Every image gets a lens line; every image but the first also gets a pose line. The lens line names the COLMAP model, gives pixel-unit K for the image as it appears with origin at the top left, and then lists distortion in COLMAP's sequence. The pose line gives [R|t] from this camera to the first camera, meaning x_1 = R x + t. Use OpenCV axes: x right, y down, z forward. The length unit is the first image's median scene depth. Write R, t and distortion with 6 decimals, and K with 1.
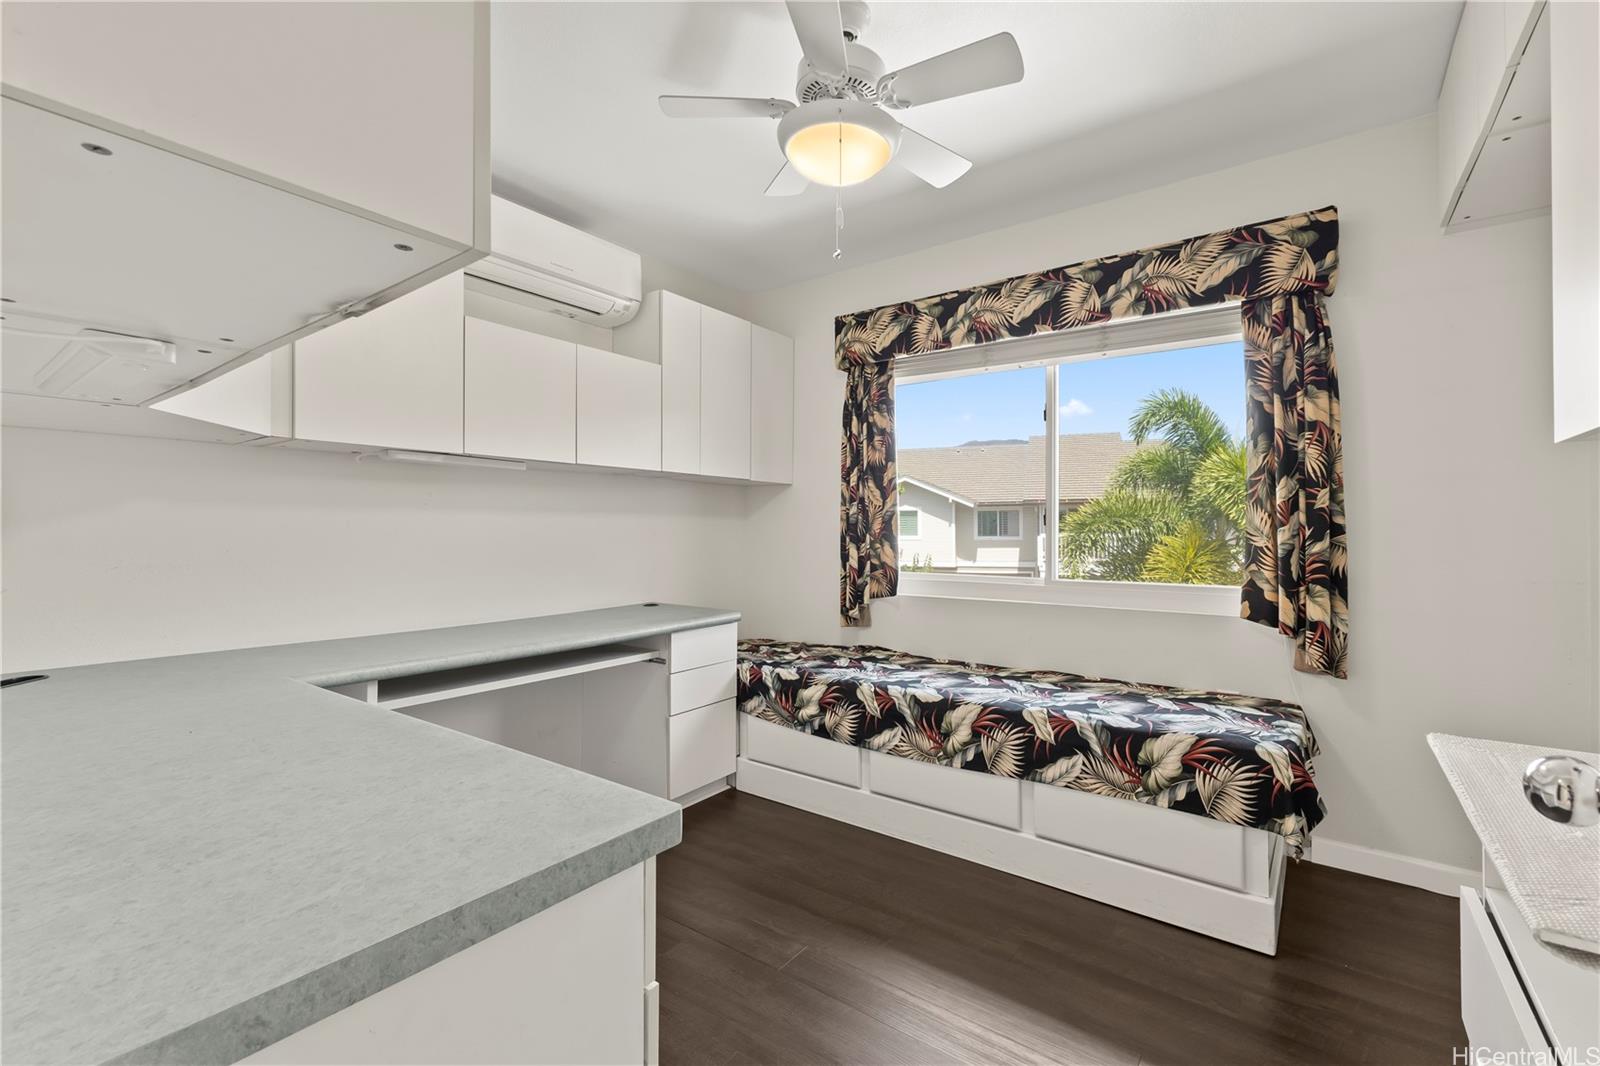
lens RADIAL K [[700.2, 0, 801.5], [0, 700.2, 525.3], [0, 0, 1]] dist [0.004985, 0.000320]
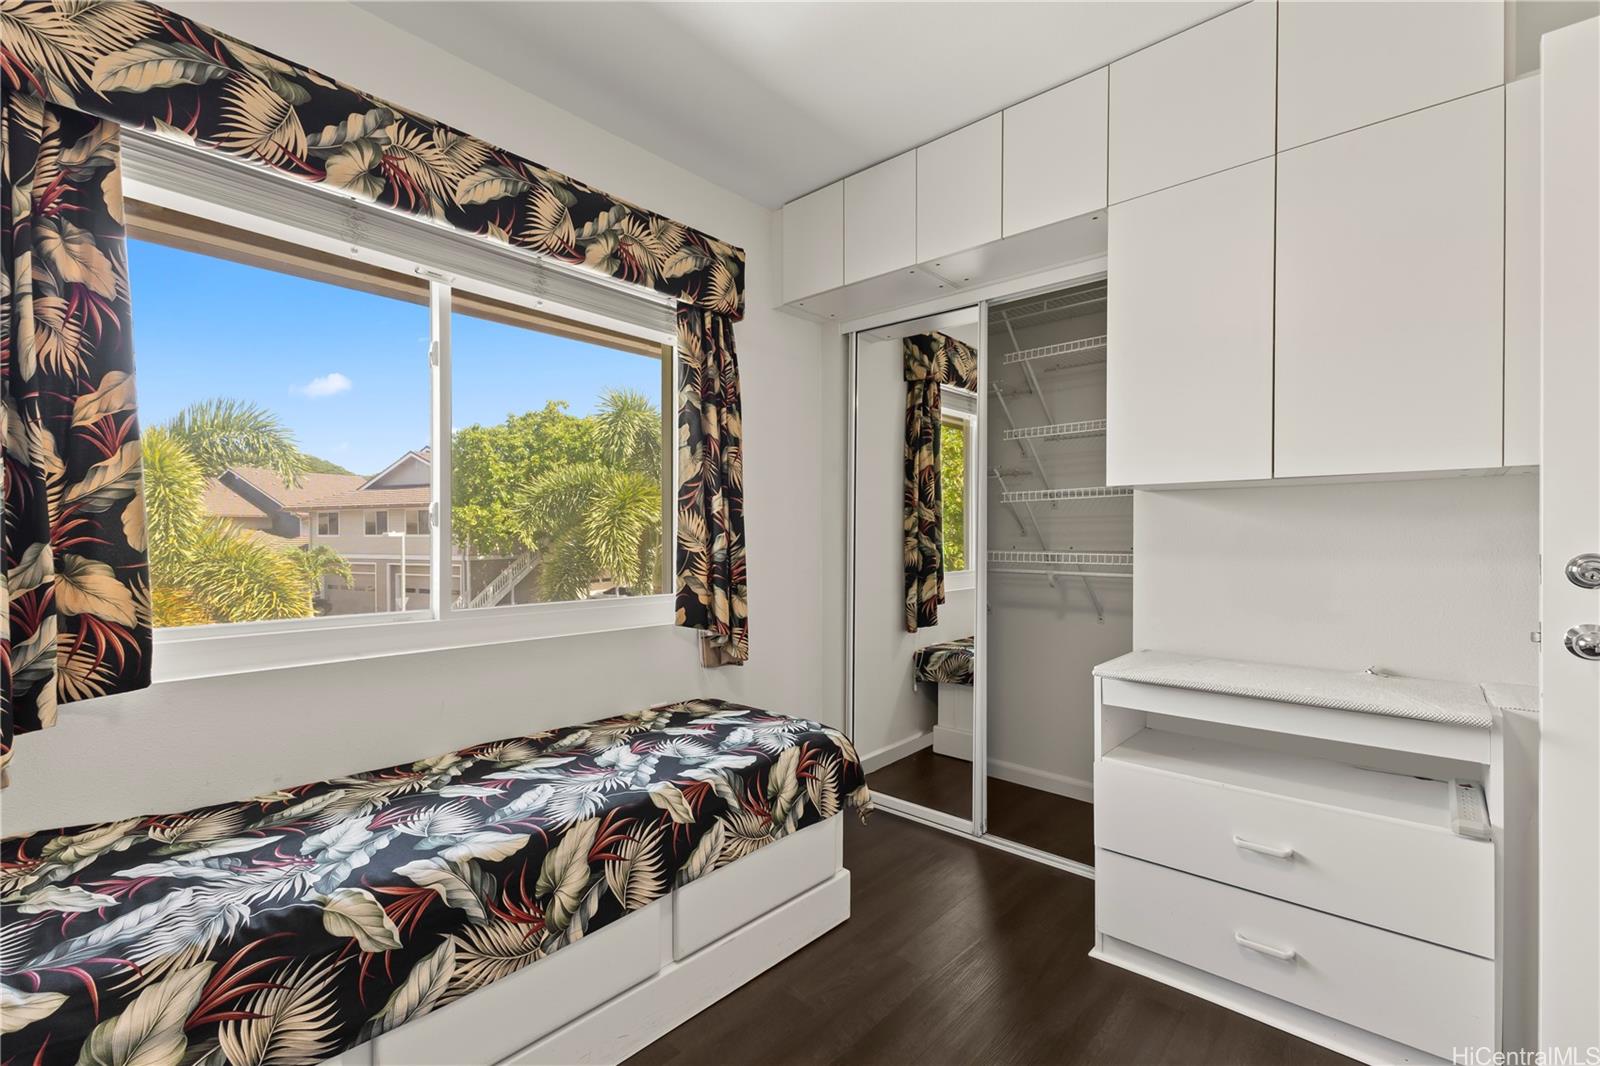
lens RADIAL K [[700.2, 0, 802.8], [0, 700.2, 540.6], [0, 0, 1]] dist [0.004985, 0.000320]
pose [[0.094842, -0.004042, 0.995484, -0.335430], [-0.004750, 0.999979, 0.004512, 0.008122], [-0.995481, -0.005157, 0.094821, 0.740342]]
